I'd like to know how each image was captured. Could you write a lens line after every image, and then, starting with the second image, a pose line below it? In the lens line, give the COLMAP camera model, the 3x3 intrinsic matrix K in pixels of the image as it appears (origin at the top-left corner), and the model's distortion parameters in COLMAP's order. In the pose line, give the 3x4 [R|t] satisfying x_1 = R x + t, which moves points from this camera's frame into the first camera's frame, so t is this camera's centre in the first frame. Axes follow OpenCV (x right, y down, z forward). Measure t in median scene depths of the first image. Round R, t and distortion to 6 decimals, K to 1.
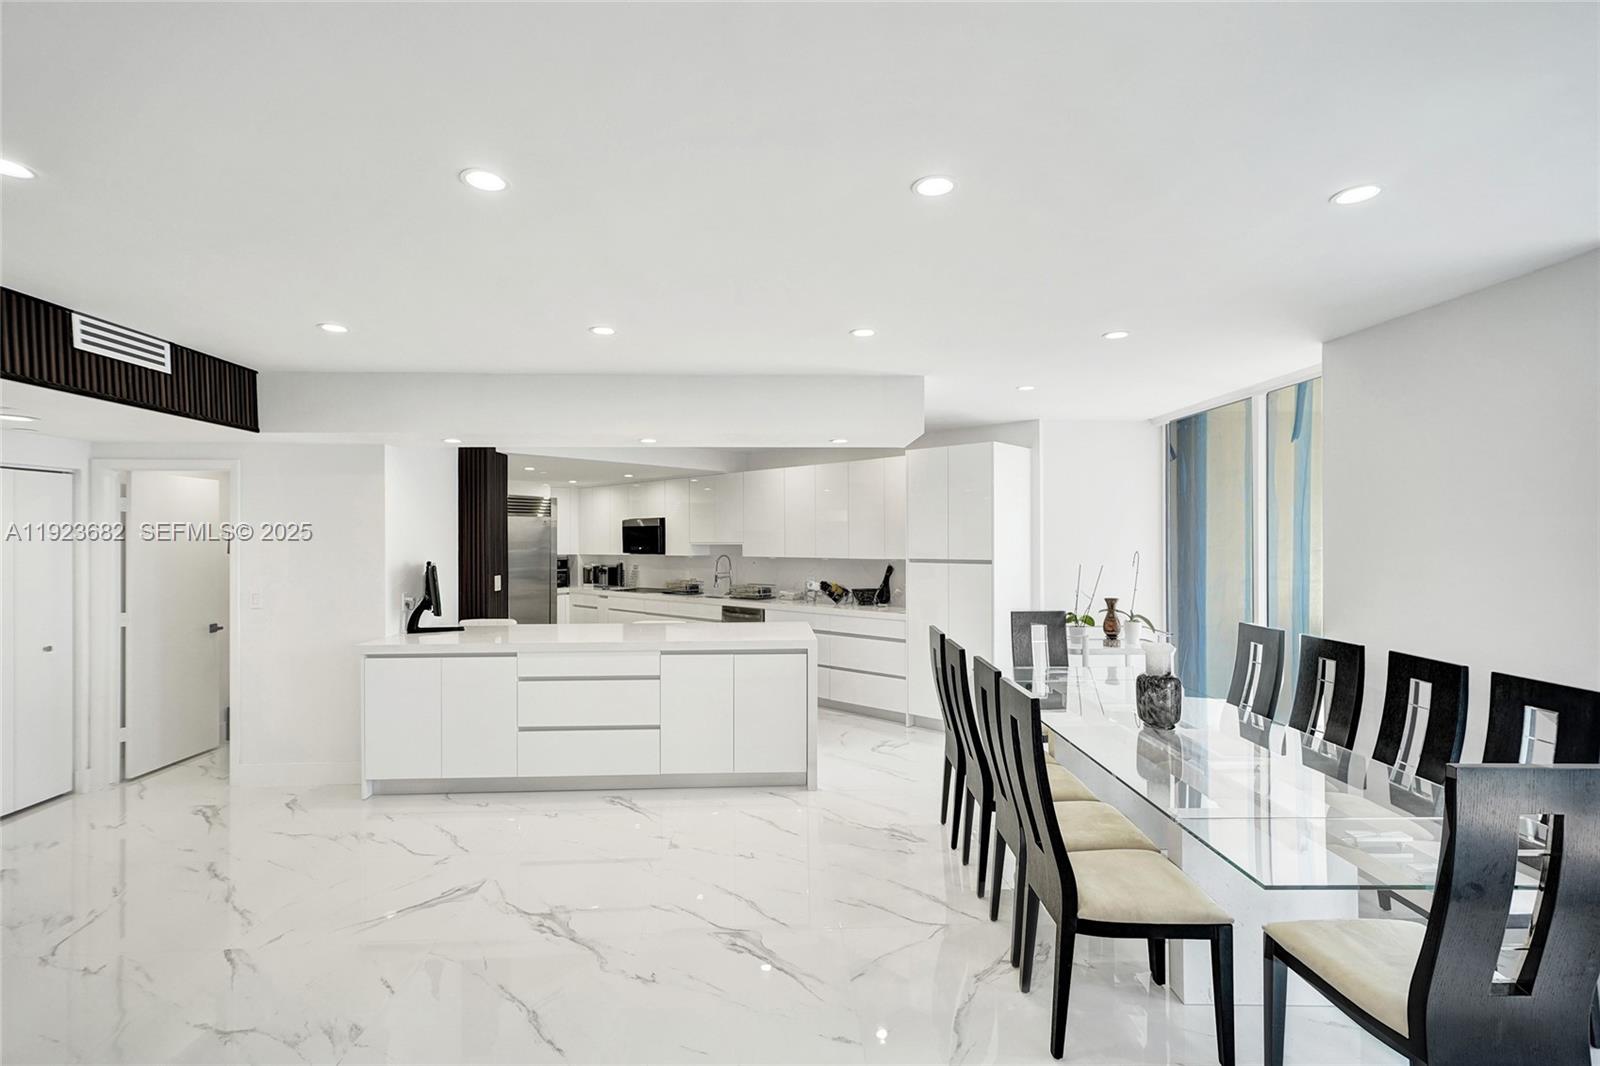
lens RADIAL K [[716.6, 0, 802.3], [0, 716.6, 544.9], [0, 0, 1]] dist [-0.002262, 0.004770]
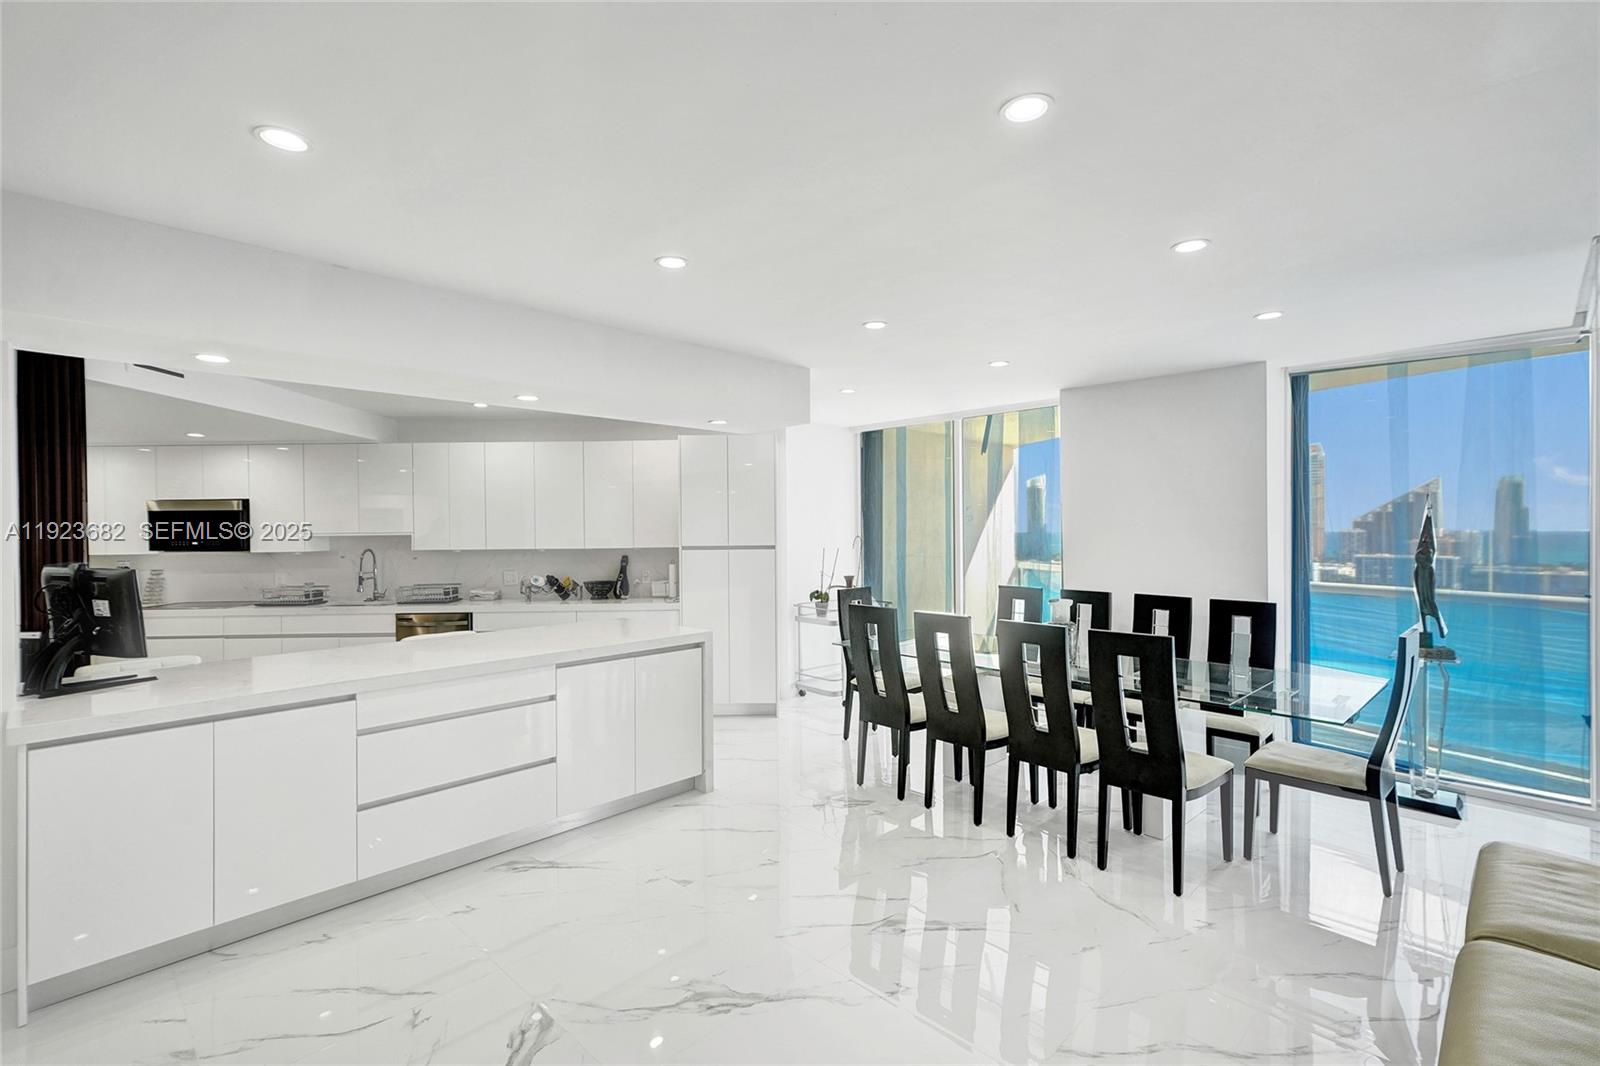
lens RADIAL K [[716.6, 0, 804.9], [0, 716.6, 536.0], [0, 0, 1]] dist [-0.002262, 0.004770]
pose [[0.736465, -0.009235, 0.676413, -0.334071], [0.010822, 0.999940, 0.001870, 0.004058], [-0.676389, 0.005943, 0.736520, 0.140455]]
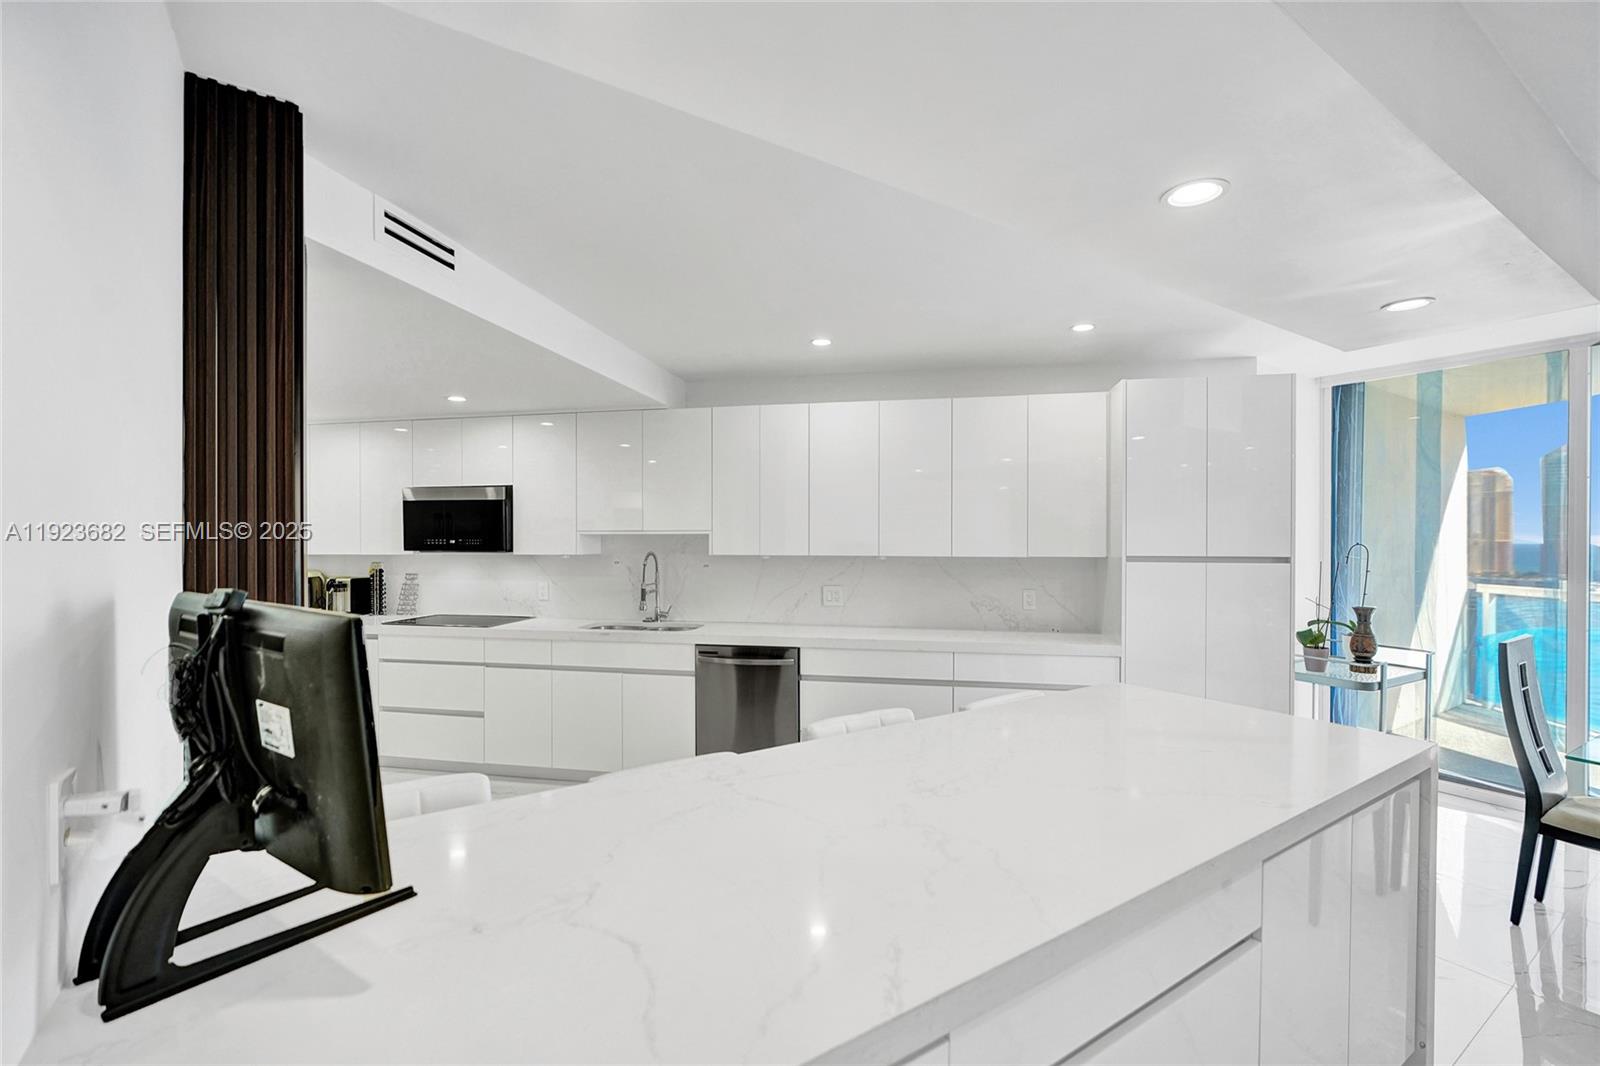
lens RADIAL K [[716.6, 0, 814.7], [0, 716.6, 541.6], [0, 0, 1]] dist [-0.002262, 0.004770]
pose [[0.866626, -0.000174, 0.498957, -0.332073], [-0.000008, 1.000000, 0.000361, 0.006002], [-0.498957, -0.000317, 0.866626, 0.515992]]
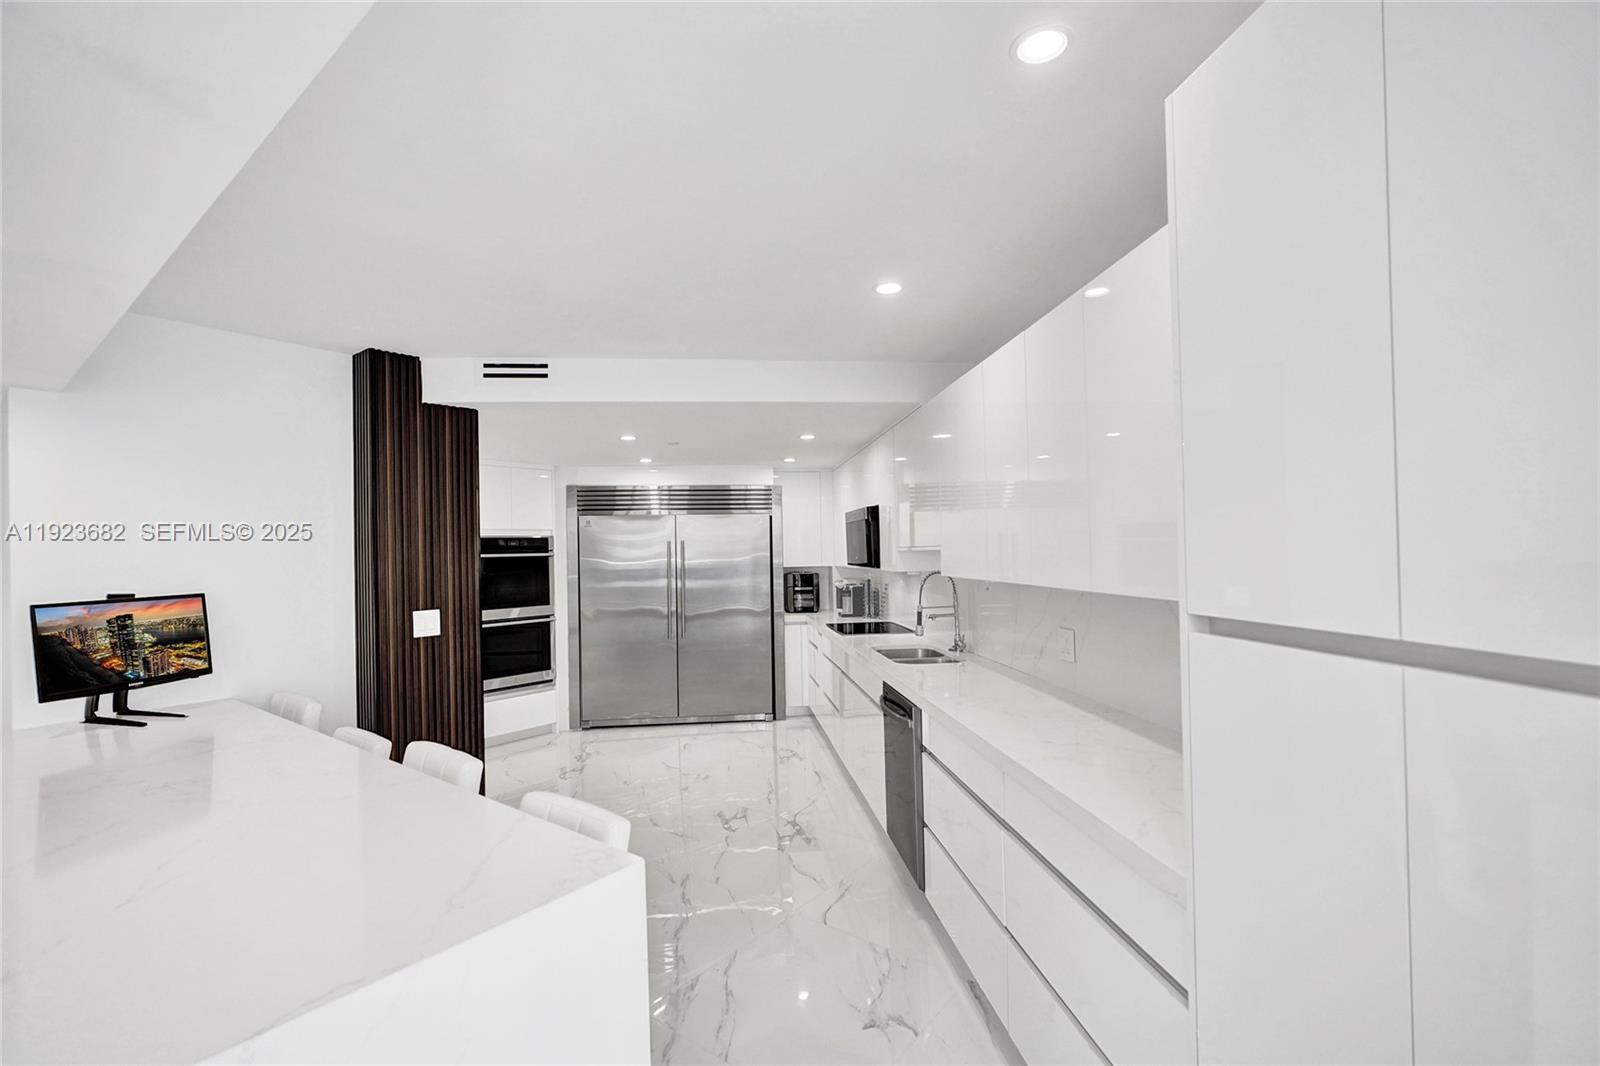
lens RADIAL K [[716.6, 0, 767.9], [0, 716.6, 543.4], [0, 0, 1]] dist [-0.002262, 0.004770]
pose [[0.729780, -0.019385, -0.683407, 0.171195], [0.014653, 0.999812, -0.012712, -0.000958], [0.683525, -0.000736, 0.729927, 0.650105]]
